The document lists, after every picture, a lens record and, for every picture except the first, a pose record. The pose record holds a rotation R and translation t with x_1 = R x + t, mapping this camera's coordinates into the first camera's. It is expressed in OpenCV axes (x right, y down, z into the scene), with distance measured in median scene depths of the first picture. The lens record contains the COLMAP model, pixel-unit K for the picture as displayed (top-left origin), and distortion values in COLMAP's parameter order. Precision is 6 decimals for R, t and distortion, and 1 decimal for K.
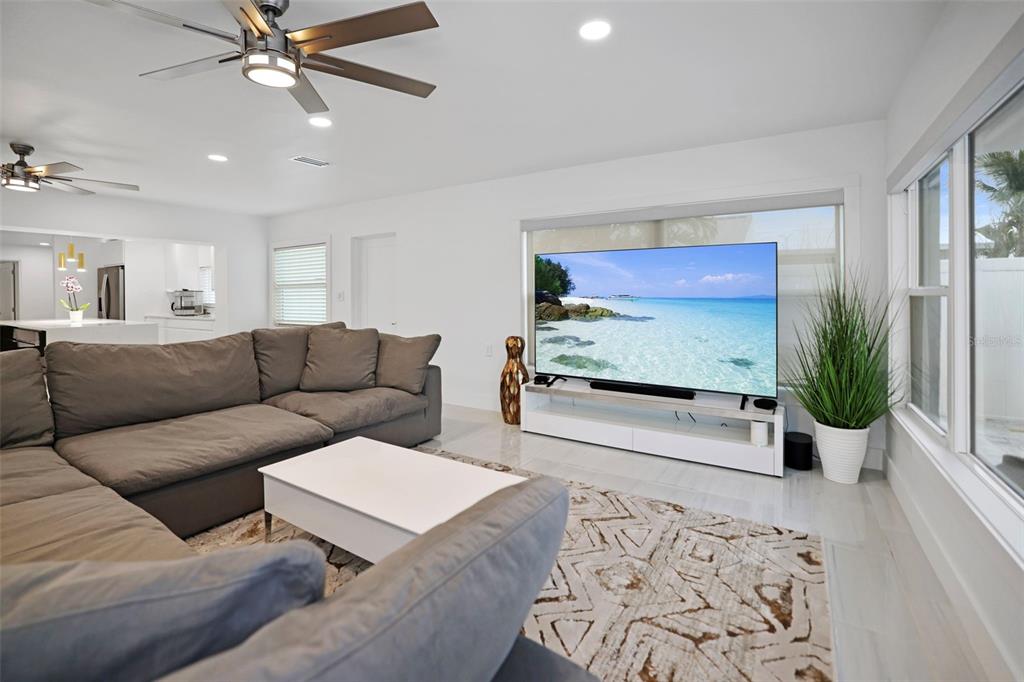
lens RADIAL K [[450.3, 0, 505.7], [0, 450.3, 310.7], [0, 0, 1]] dist [-0.000600, -0.000058]
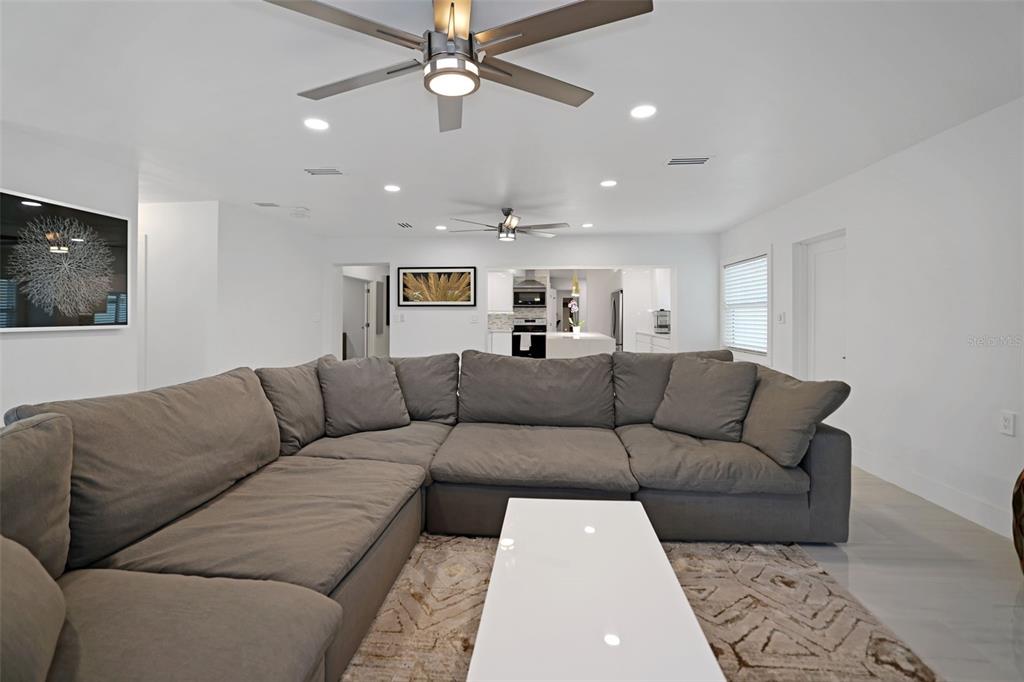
lens RADIAL K [[455.2, 0, 513.5], [0, 455.2, 313.8], [0, 0, 1]] dist [-0.034197, 0.000160]
pose [[0.482754, 0.004907, -0.875742, 0.171677], [-0.036380, 0.999233, -0.014456, -0.015799], [0.875000, 0.038838, 0.482563, 0.304942]]
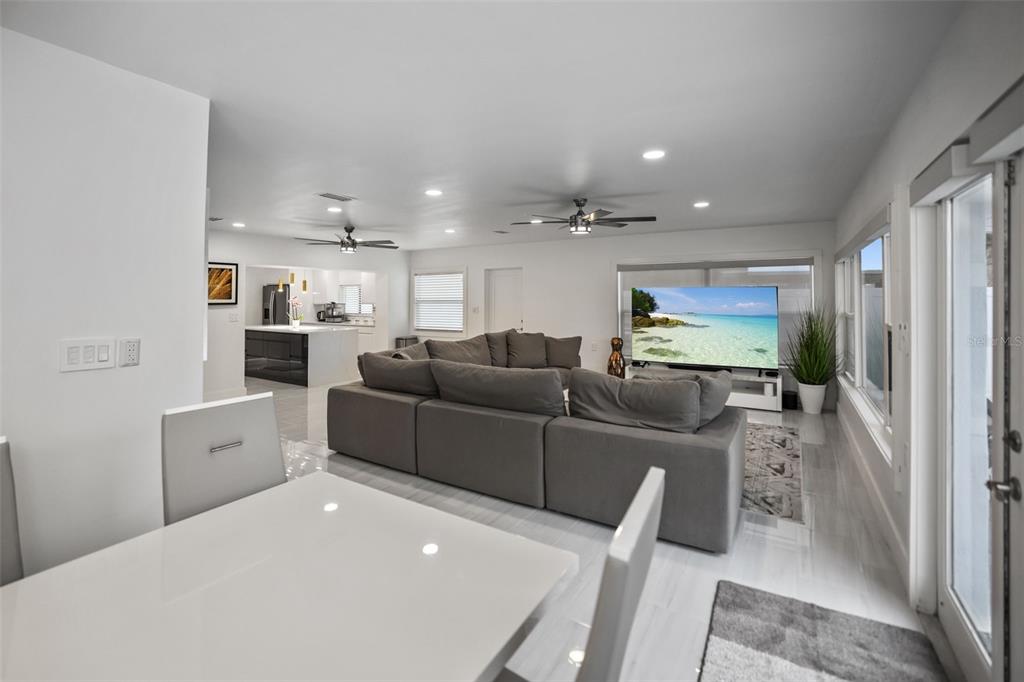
lens RADIAL K [[452.8, 0, 513.4], [0, 452.8, 294.0], [0, 0, 1]] dist [-0.035633, -0.000030]
pose [[0.999598, 0.001114, 0.028325, -0.455177], [0.000107, 0.999073, -0.043055, -0.031278], [-0.028346, 0.043041, 0.998671, -0.690913]]
